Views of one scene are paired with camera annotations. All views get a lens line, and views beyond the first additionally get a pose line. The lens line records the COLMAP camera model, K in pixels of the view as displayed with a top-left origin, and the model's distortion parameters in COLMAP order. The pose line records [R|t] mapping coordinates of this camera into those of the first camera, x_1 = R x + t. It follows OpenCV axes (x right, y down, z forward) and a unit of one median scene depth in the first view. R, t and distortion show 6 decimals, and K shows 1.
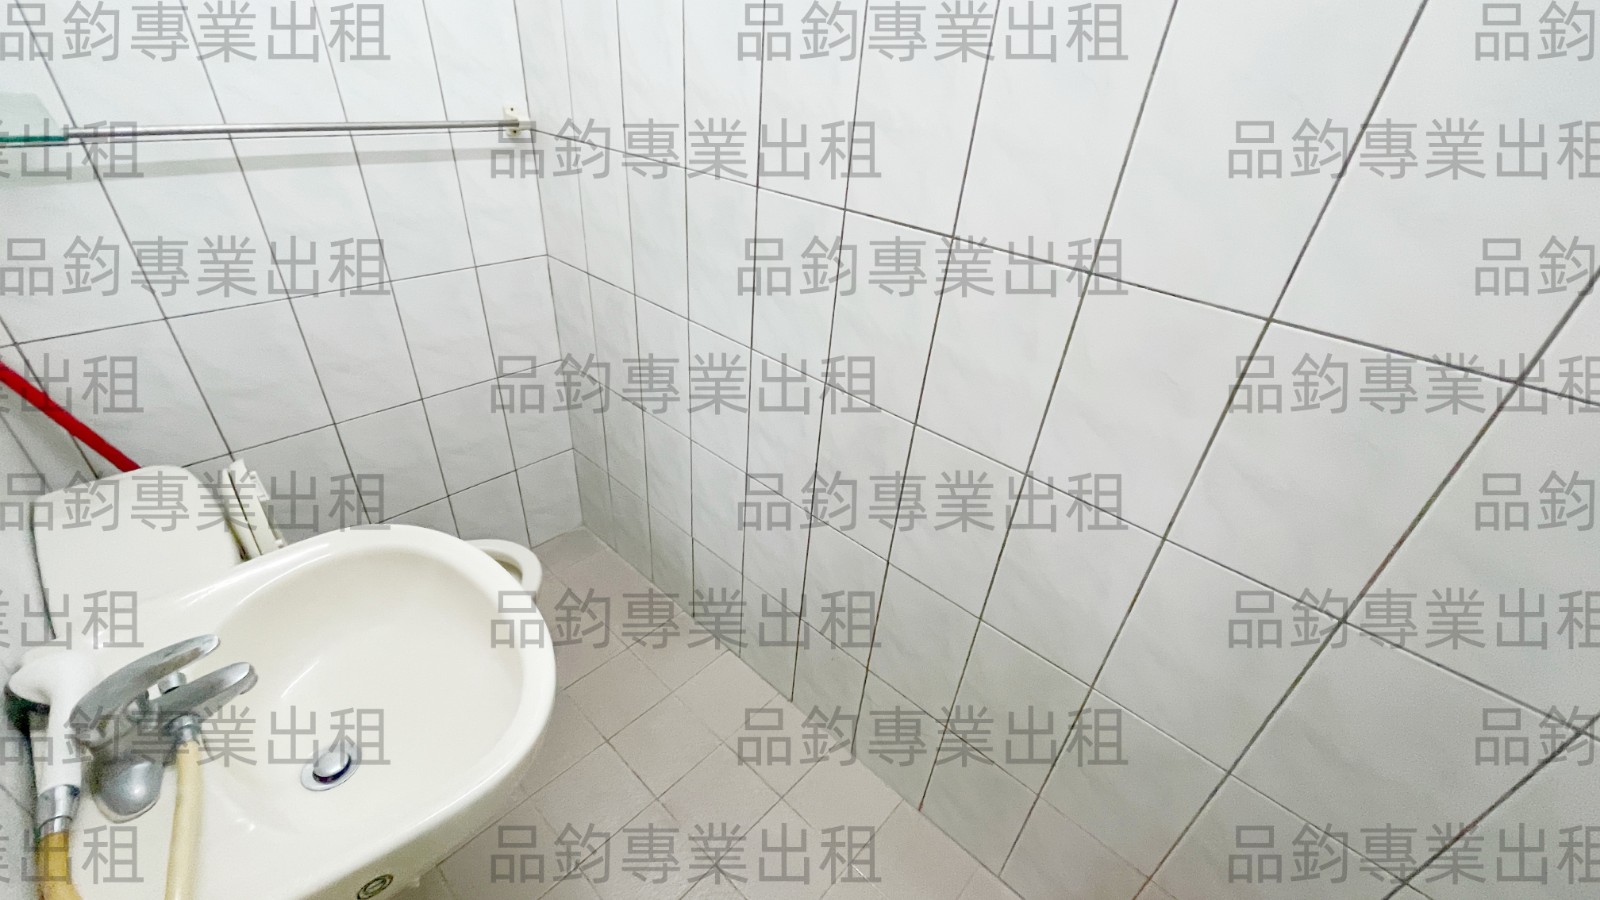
lens RADIAL K [[639.6, 0, 801.5], [0, 639.6, 450.4], [0, 0, 1]] dist [0.000450, -0.000204]
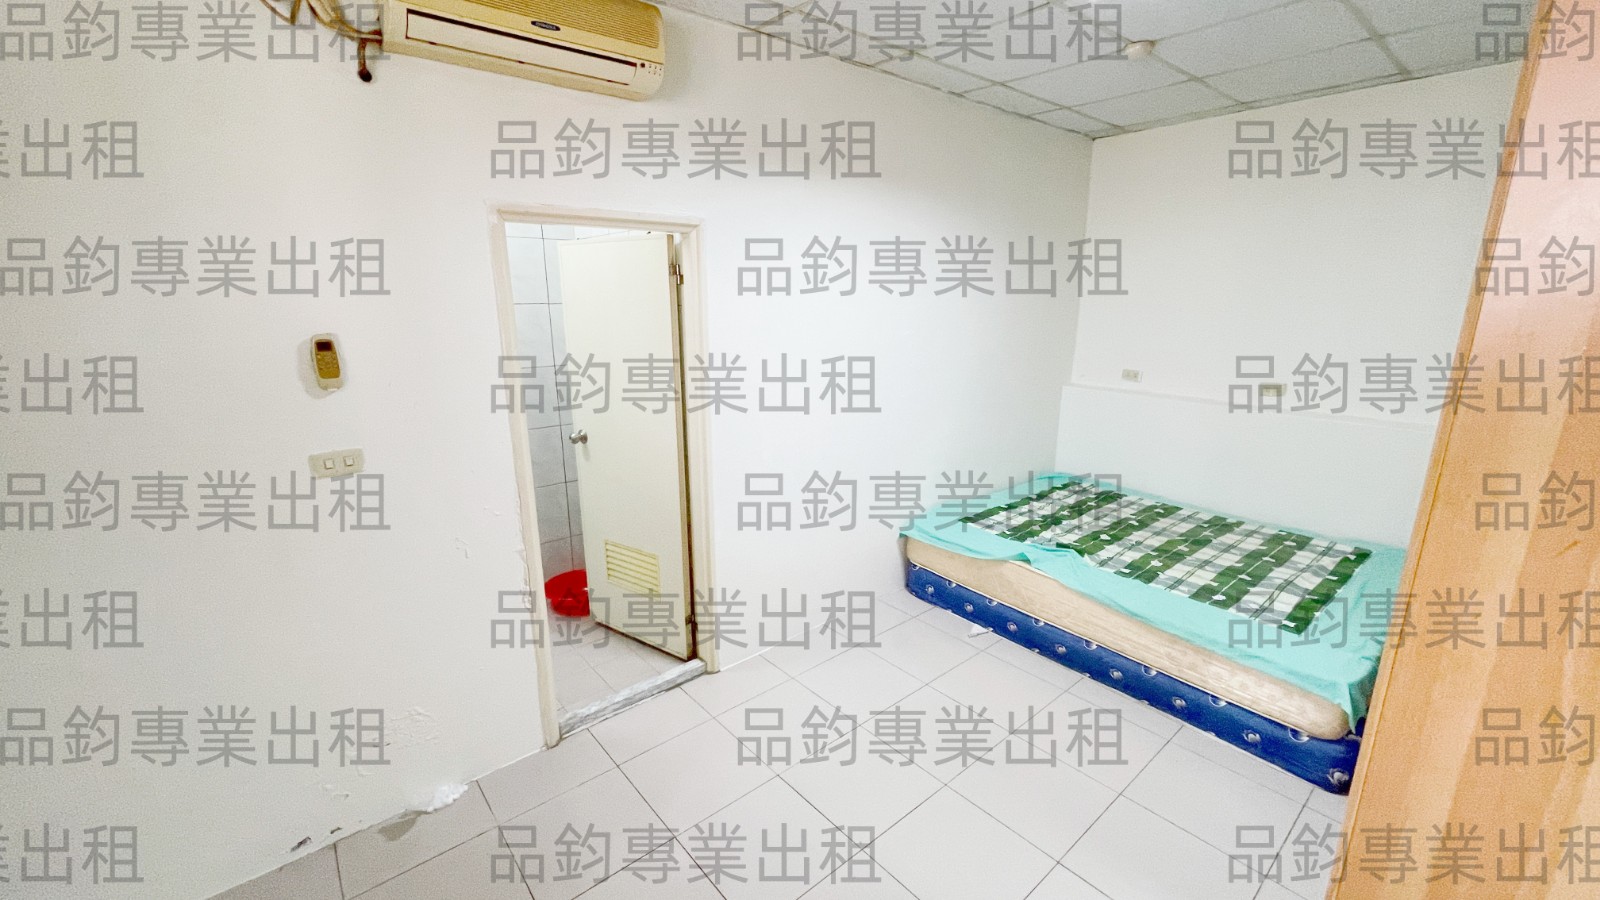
lens RADIAL K [[639.6, 0, 801.5], [0, 639.6, 450.4], [0, 0, 1]] dist [0.000450, -0.000204]
pose [[1.000000, -0.000341, 0.000047, 0.000017], [0.000341, 1.000000, -0.000364, -0.734036], [-0.000047, 0.000364, 1.000000, 0.000046]]
